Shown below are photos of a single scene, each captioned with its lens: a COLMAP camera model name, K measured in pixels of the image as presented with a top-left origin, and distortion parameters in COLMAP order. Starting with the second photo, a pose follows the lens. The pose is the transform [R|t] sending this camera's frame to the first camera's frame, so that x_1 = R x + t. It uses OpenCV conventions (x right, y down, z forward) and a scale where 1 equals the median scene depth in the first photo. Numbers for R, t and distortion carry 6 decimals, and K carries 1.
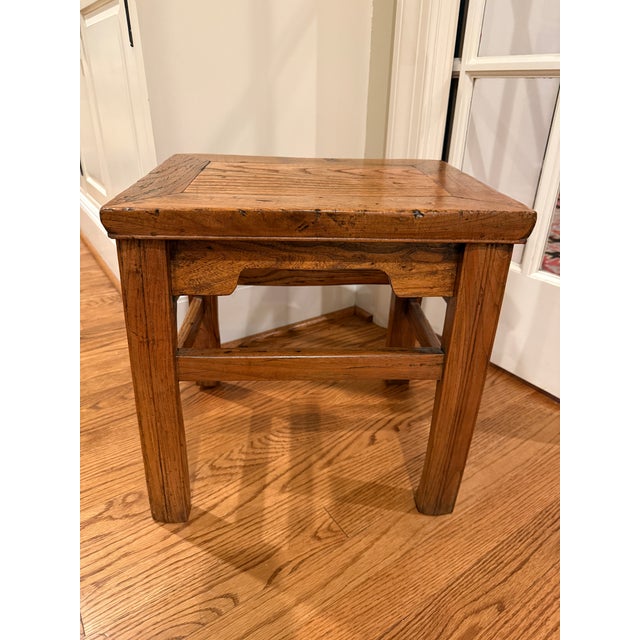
lens RADIAL K [[468.8, 0, 317.0], [0, 468.8, 321.7], [0, 0, 1]] dist [0.002256, -0.022571]
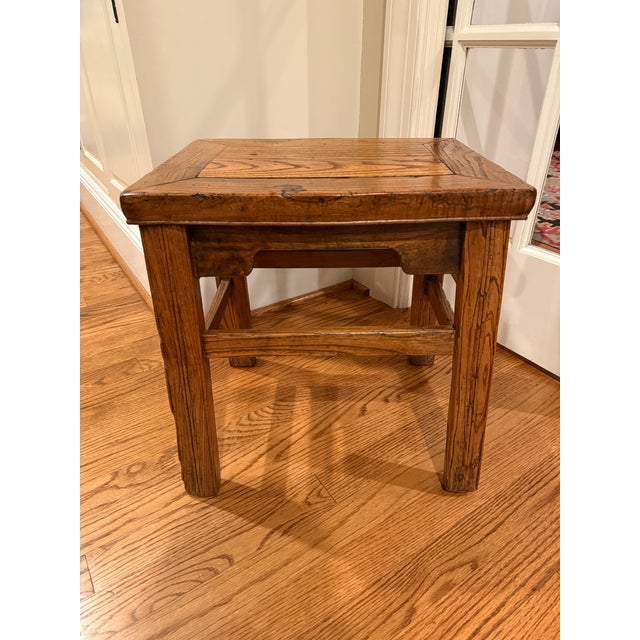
lens RADIAL K [[468.8, 0, 322.1], [0, 468.8, 324.5], [0, 0, 1]] dist [0.002256, -0.022571]
pose [[0.999861, -0.011801, -0.011791, 0.049853], [0.012719, 0.996626, 0.081083, -0.034751], [0.010794, -0.081221, 0.996638, -0.038343]]
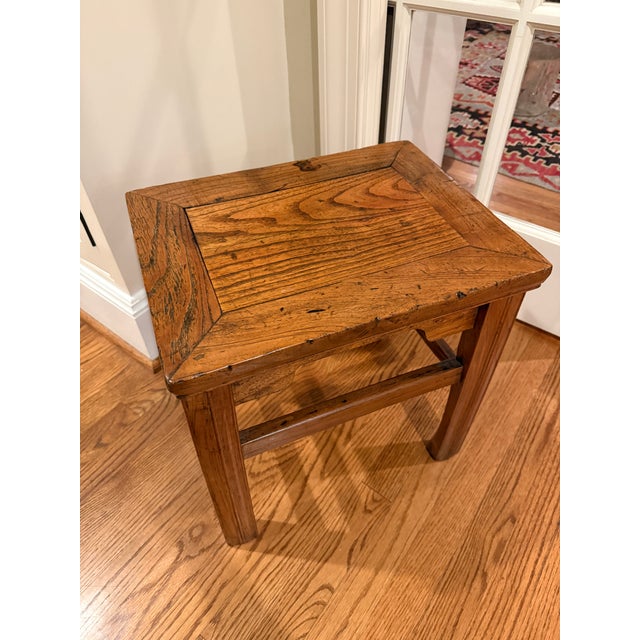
lens RADIAL K [[468.8, 0, 328.2], [0, 468.8, 323.9], [0, 0, 1]] dist [0.002256, -0.022571]
pose [[0.942359, -0.258367, 0.212619, -0.224696], [0.171319, 0.918385, 0.356677, -0.428049], [-0.287420, -0.299692, 0.909711, 0.063529]]
